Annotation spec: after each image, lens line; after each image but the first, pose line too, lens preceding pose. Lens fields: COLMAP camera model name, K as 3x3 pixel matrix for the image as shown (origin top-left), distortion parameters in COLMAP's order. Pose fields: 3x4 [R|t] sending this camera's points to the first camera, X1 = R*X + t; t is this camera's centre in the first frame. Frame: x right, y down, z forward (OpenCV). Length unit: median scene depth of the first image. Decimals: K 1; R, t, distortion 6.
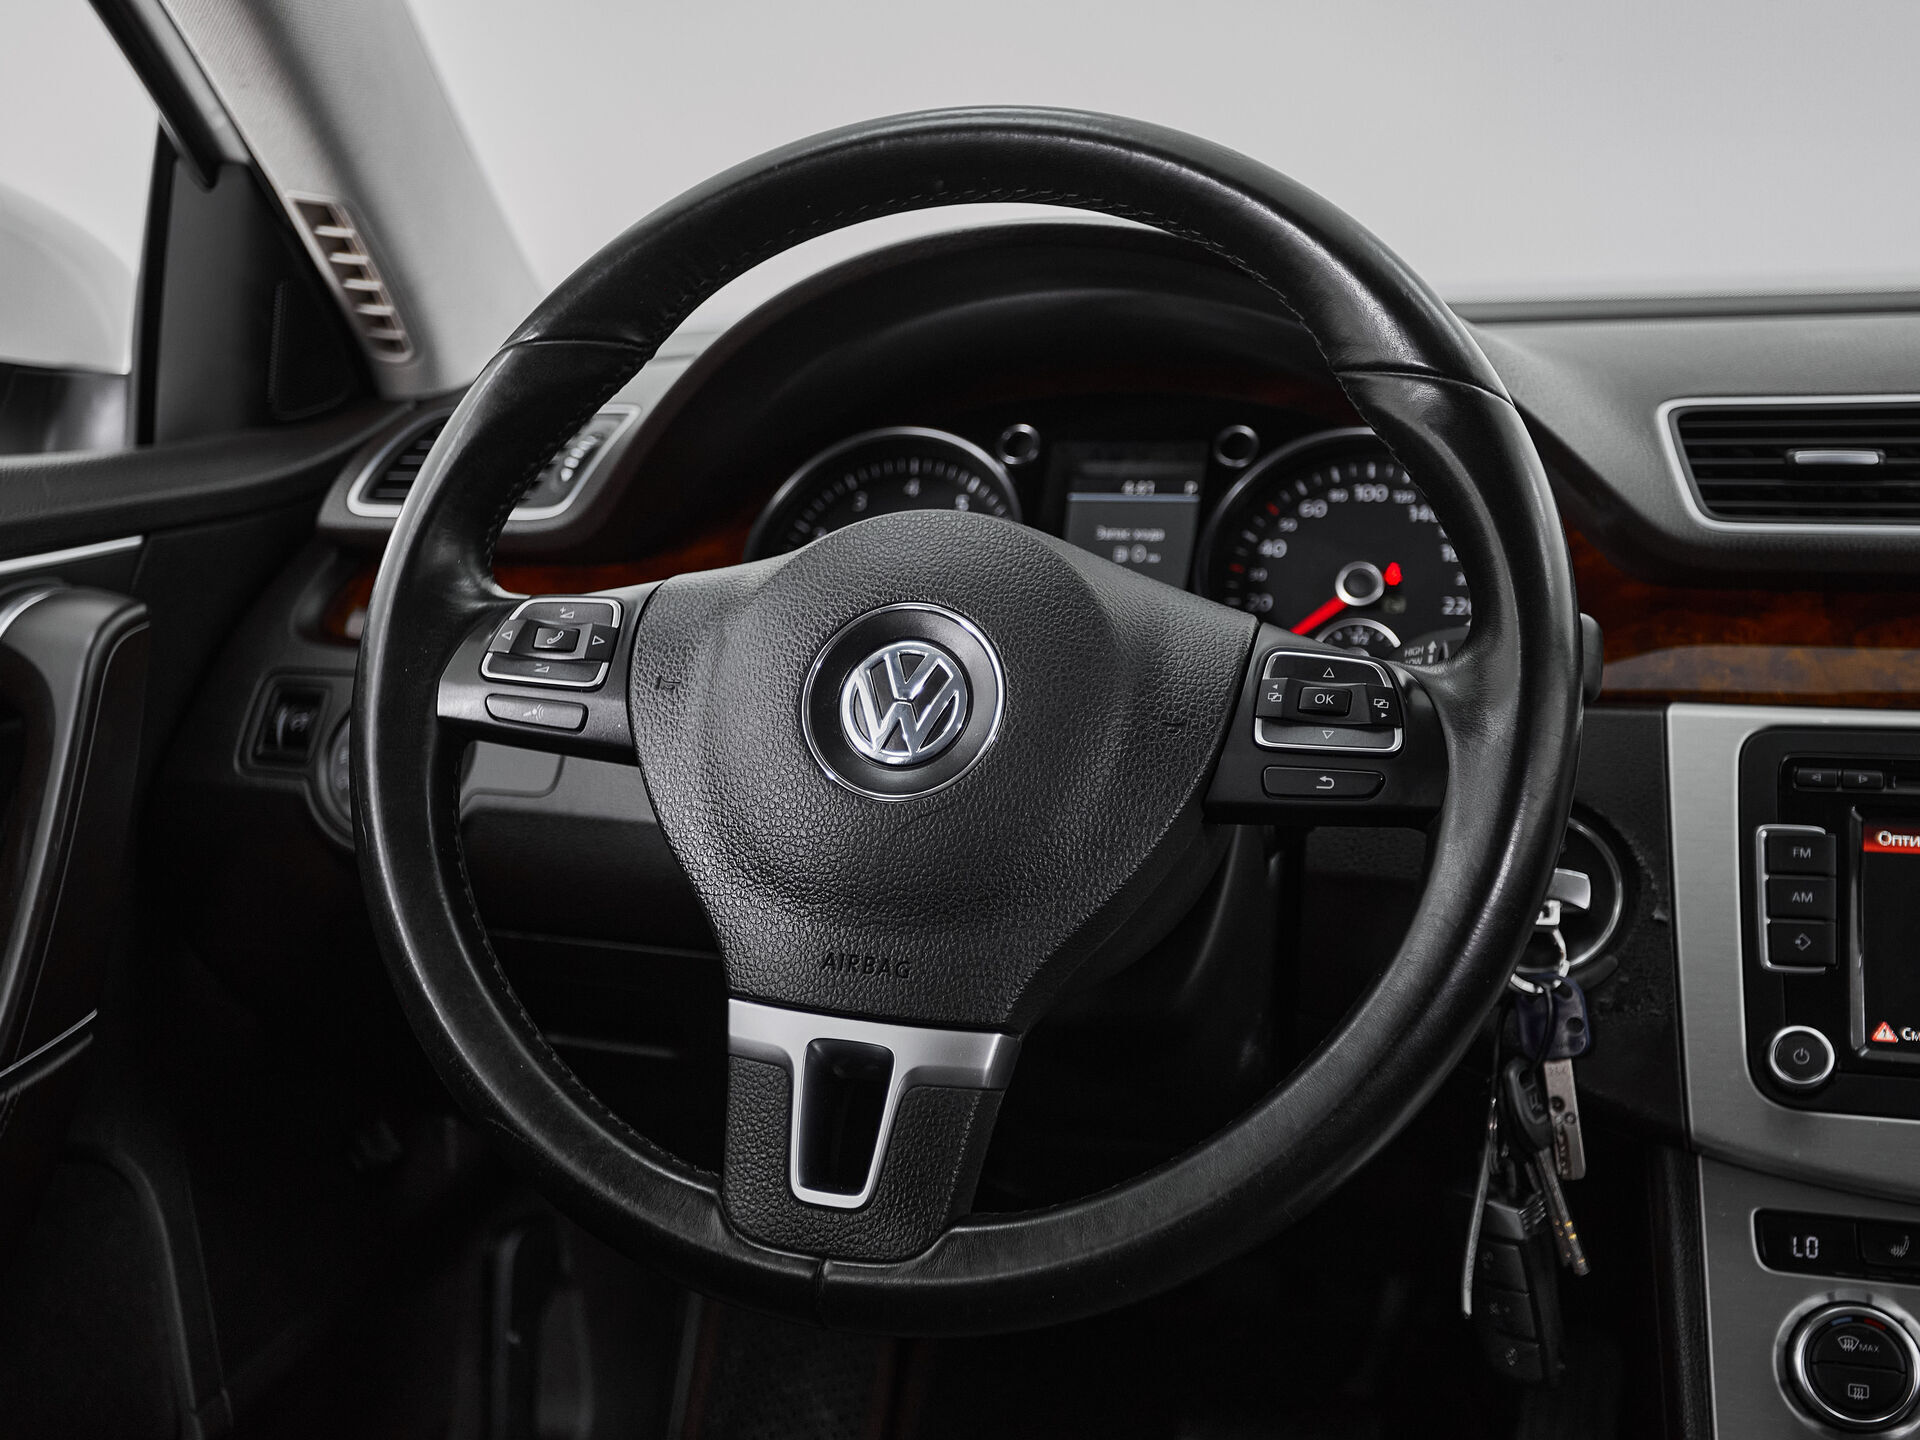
lens RADIAL K [[2439.5, 0, 885.4], [0, 2439.5, 721.3], [0, 0, 1]] dist [0.012022, 0.092724]
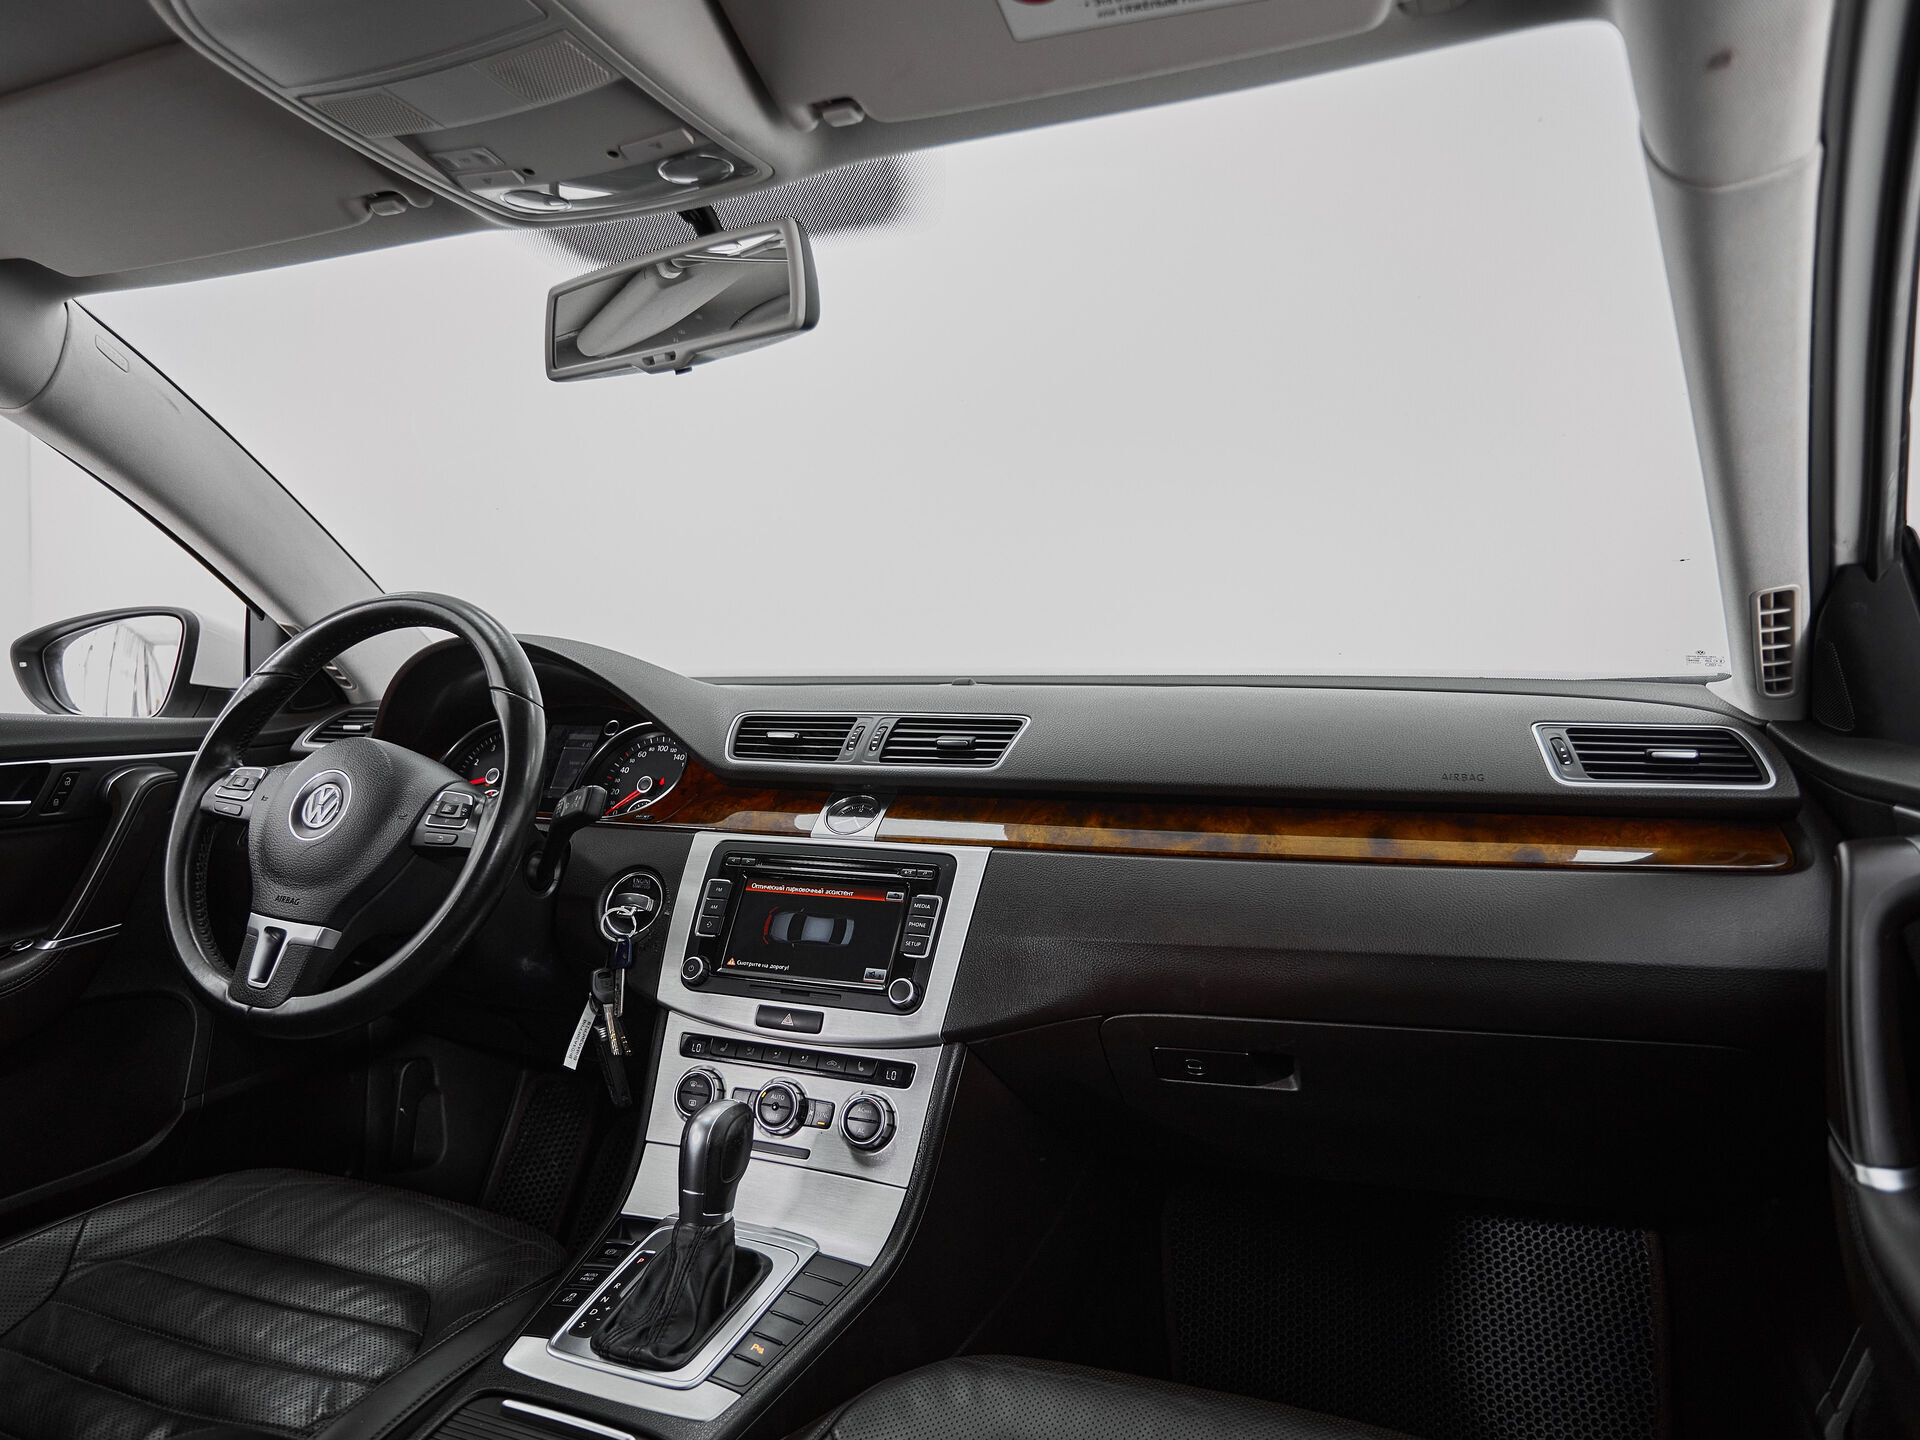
lens RADIAL K [[1312.2, 0, 930.5], [0, 1312.2, 721.3], [0, 0, 1]] dist [-0.092542, 0.066427]
pose [[0.992694, 0.029091, -0.117100, 0.732684], [-0.046313, 0.988028, -0.147160, 0.069865], [0.111417, 0.151508, 0.982157, -0.298948]]
